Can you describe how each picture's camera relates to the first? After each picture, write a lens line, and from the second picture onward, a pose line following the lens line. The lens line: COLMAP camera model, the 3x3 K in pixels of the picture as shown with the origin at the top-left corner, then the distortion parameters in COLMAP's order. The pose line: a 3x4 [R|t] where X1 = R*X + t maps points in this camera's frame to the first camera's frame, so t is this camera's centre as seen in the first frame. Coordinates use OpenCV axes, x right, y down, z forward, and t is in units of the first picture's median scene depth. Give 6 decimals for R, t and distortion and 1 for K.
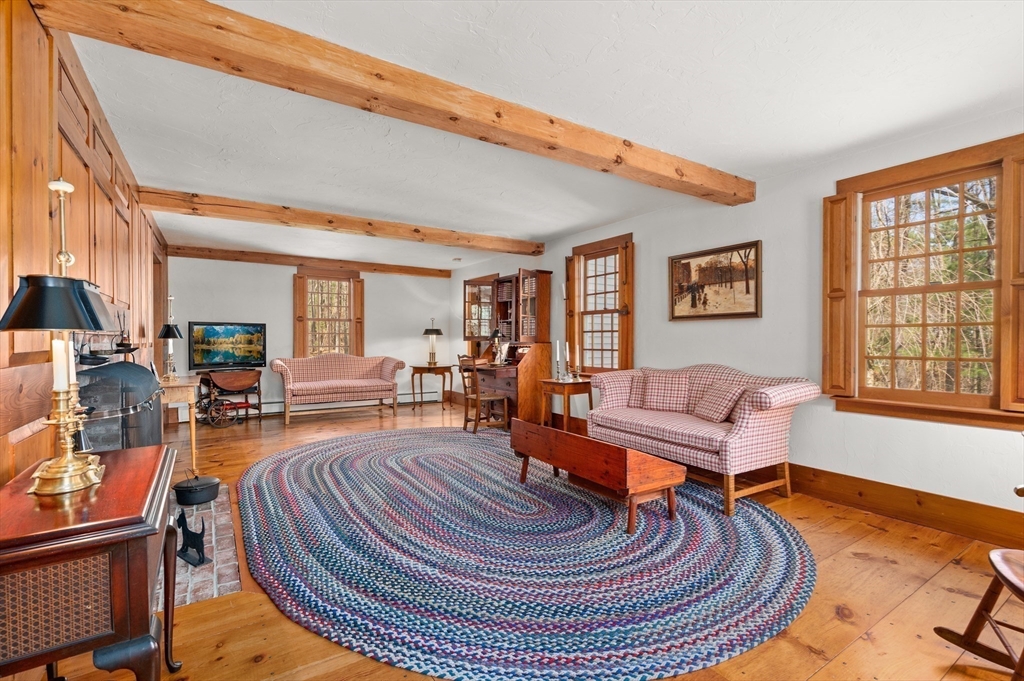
lens RADIAL K [[462.4, 0, 513.2], [0, 462.4, 336.7], [0, 0, 1]] dist [-0.001983, -0.000723]
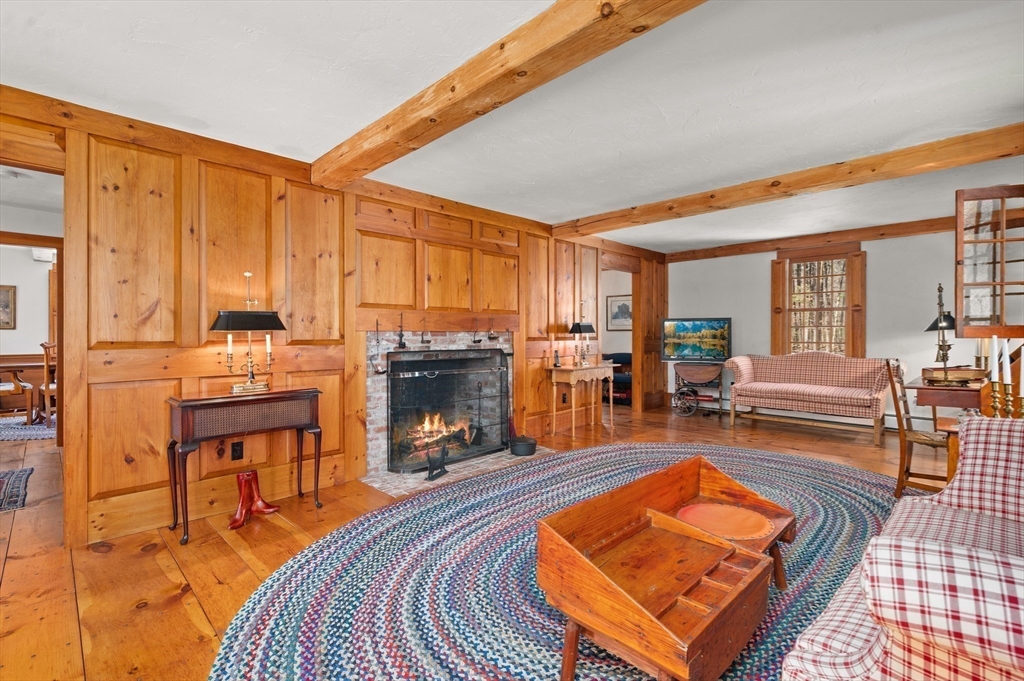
lens RADIAL K [[482.0, 0, 519.3], [0, 482.0, 330.5], [0, 0, 1]] dist [-0.002723, -0.000077]
pose [[0.198660, -0.006683, -0.980046, 0.617051], [0.006231, 0.999965, -0.005556, 0.002333], [0.980049, -0.005003, 0.198695, 0.625812]]
